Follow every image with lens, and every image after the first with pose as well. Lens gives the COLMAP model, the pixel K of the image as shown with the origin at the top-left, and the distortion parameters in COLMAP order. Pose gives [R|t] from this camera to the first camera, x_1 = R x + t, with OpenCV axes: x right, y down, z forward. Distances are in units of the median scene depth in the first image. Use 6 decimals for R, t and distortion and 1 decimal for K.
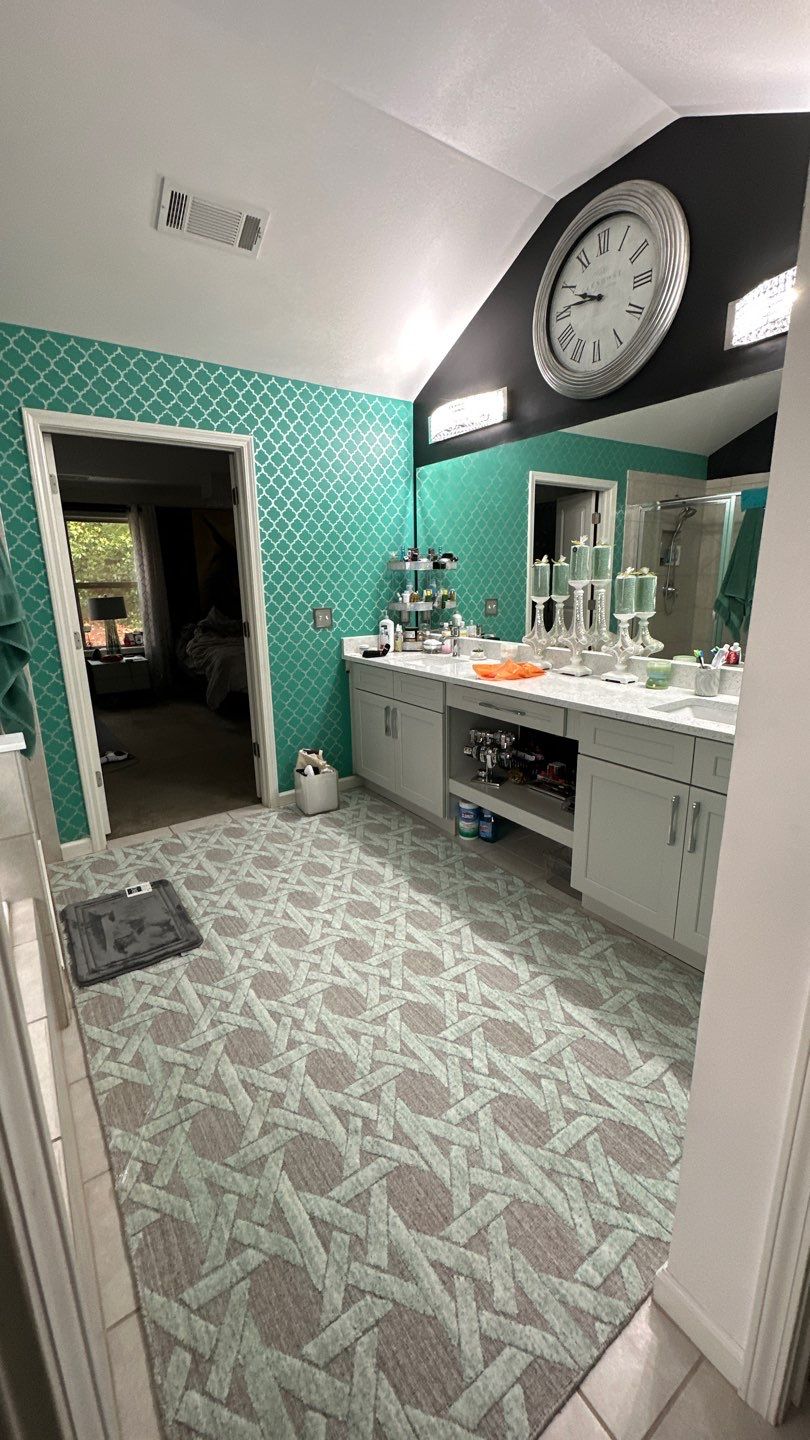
lens RADIAL K [[581.2, 0, 405.1], [0, 581.2, 723.5], [0, 0, 1]] dist [-0.002360, -0.000414]
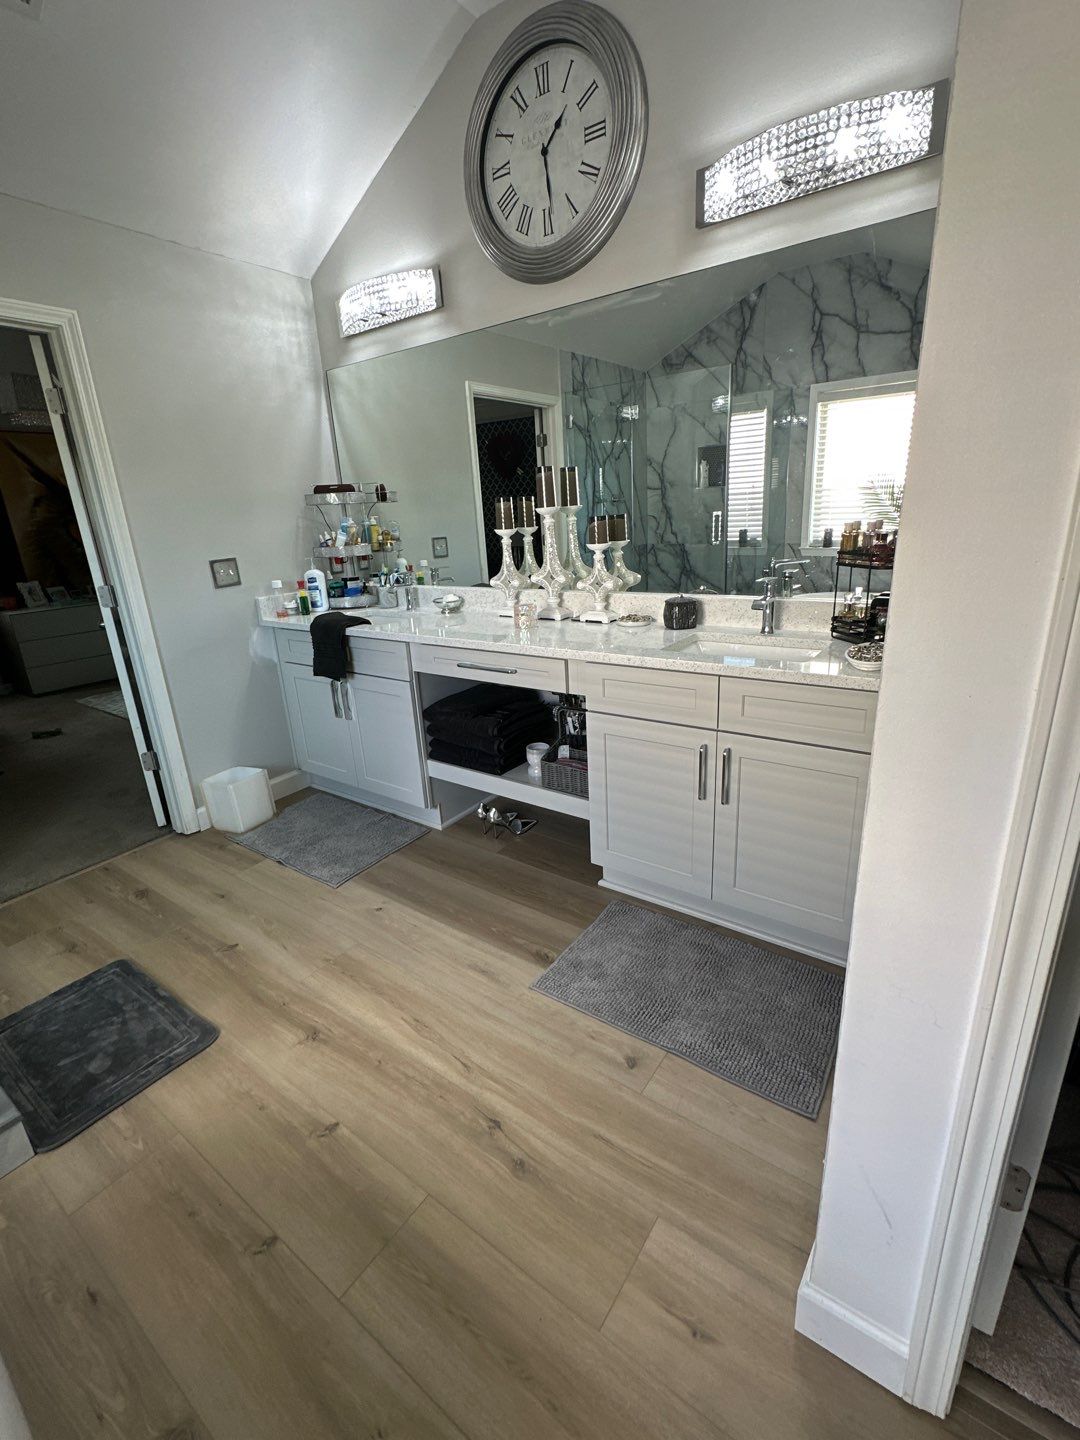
lens RADIAL K [[626.2, 0, 535.3], [0, 626.2, 708.2], [0, 0, 1]] dist [-0.001108, 0.000479]
pose [[0.940765, -0.134702, 0.311155, -0.055034], [0.120225, 0.990594, 0.065343, -0.020556], [-0.317030, -0.024064, 0.948110, 0.153591]]
